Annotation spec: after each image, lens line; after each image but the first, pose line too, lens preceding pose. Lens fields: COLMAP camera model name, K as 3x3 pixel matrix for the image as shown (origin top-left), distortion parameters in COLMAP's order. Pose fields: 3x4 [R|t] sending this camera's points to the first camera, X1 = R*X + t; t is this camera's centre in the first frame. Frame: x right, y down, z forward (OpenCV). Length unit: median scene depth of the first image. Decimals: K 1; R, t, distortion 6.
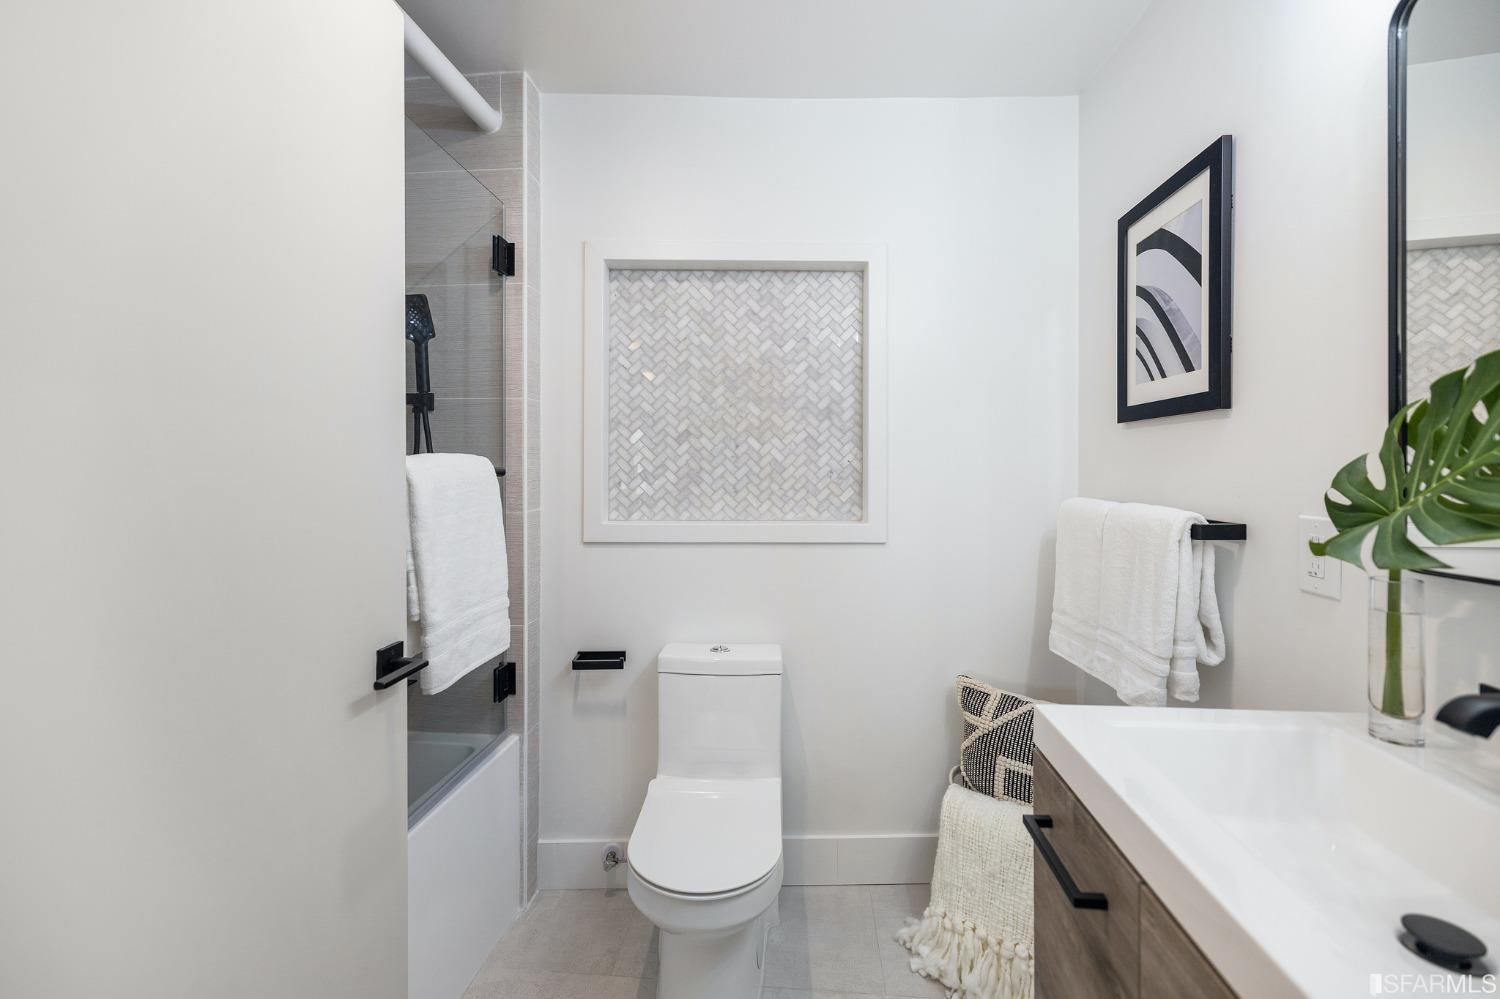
lens RADIAL K [[643.5, 0, 748.6], [0, 643.5, 476.9], [0, 0, 1]] dist [-0.000997, -0.000033]
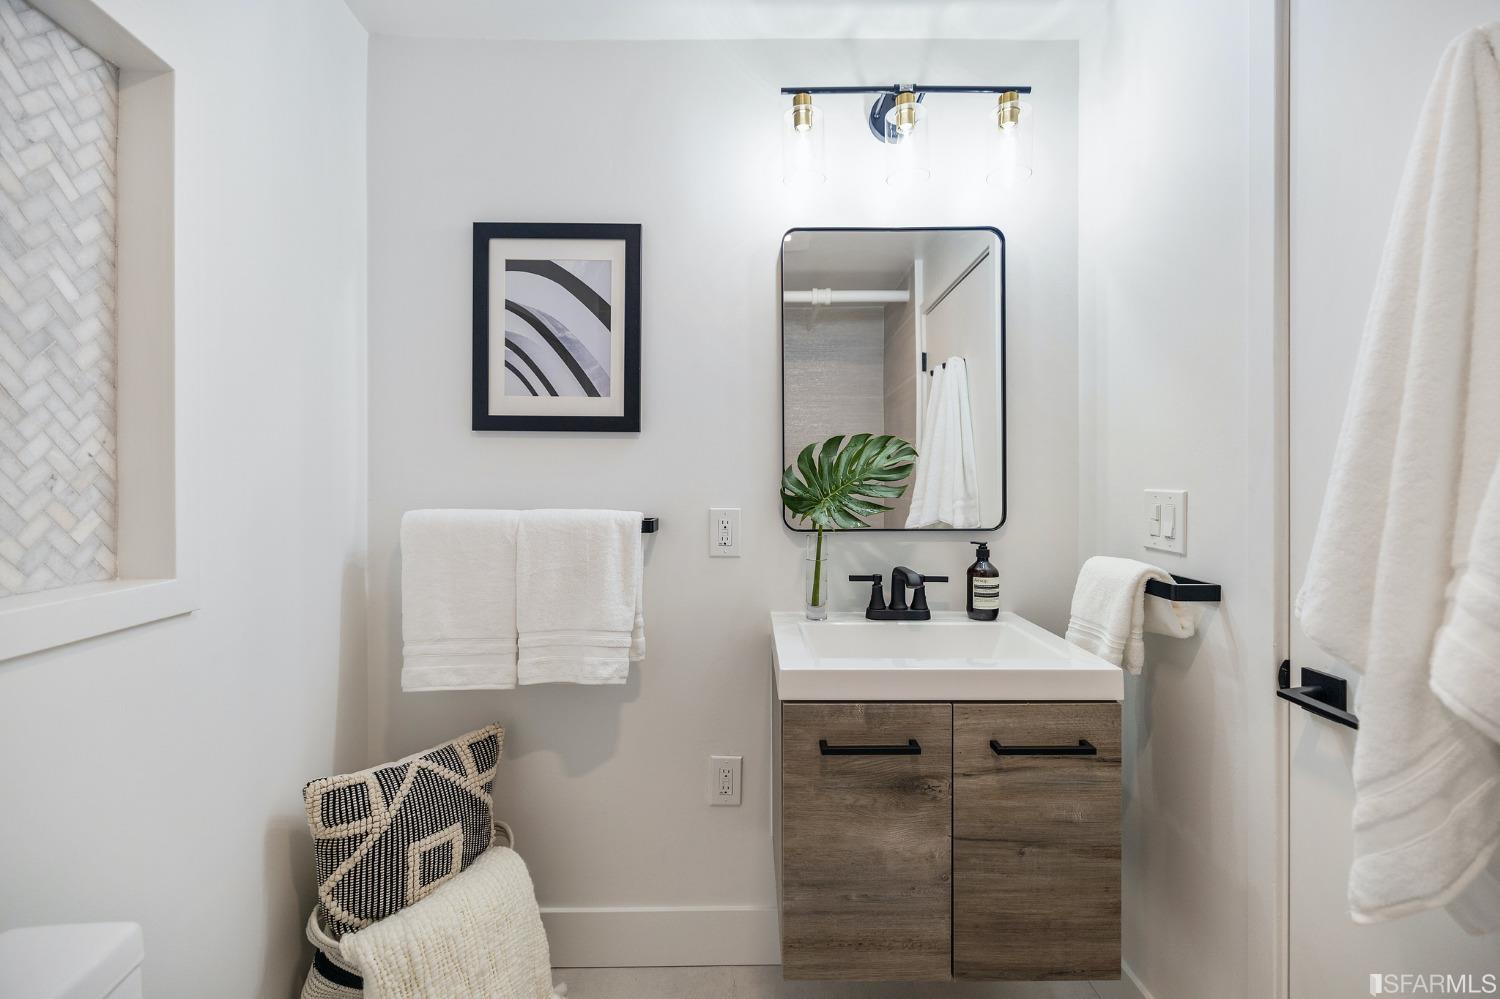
lens RADIAL K [[630.0, 0, 750.8], [0, 630.0, 487.3], [0, 0, 1]] dist [-0.000546, 0.000117]
pose [[-0.107509, -0.003394, 0.994198, -0.351424], [0.011095, 0.999928, 0.004613, 0.002317], [-0.994142, 0.011526, -0.107463, 0.574433]]
